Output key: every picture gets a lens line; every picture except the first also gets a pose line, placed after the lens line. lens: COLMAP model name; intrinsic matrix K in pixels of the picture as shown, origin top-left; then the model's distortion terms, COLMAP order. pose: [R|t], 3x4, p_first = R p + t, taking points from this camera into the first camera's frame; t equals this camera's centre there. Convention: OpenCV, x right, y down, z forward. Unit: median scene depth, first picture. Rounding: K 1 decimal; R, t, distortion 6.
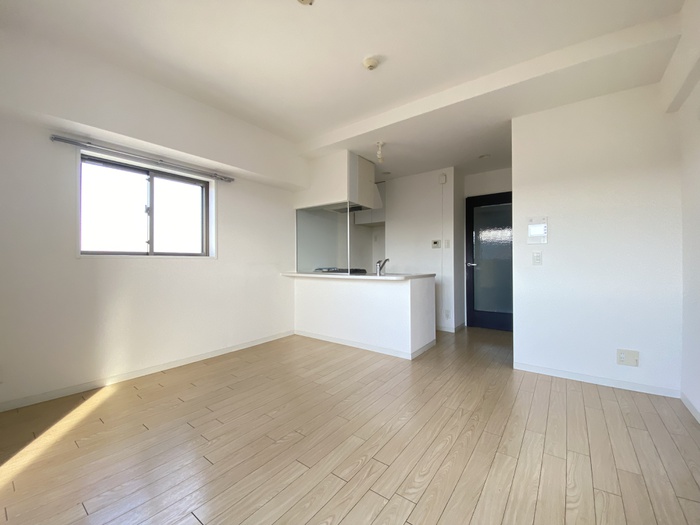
lens RADIAL K [[284.9, 0, 350.1], [0, 284.9, 260.0], [0, 0, 1]] dist [0.026443, -0.021998]
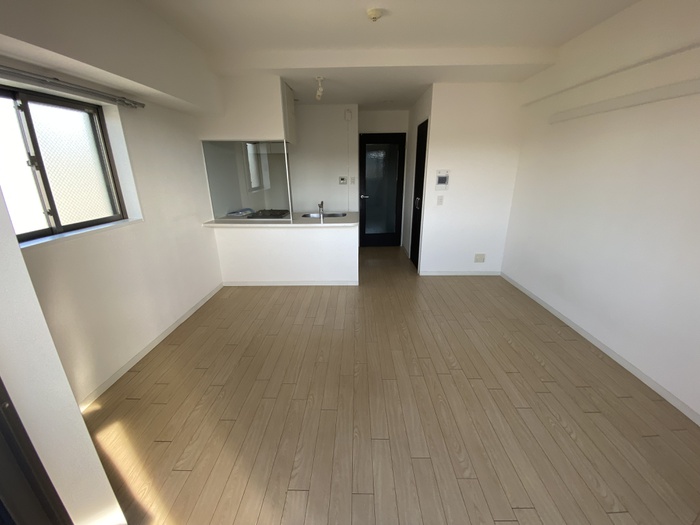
lens RADIAL K [[284.9, 0, 350.1], [0, 284.9, 260.0], [0, 0, 1]] dist [0.026443, -0.021998]
pose [[0.814107, -0.181976, 0.551466, -0.471531], [0.005786, 0.952128, 0.305646, -0.138075], [-0.580687, -0.245638, 0.776186, 0.072647]]
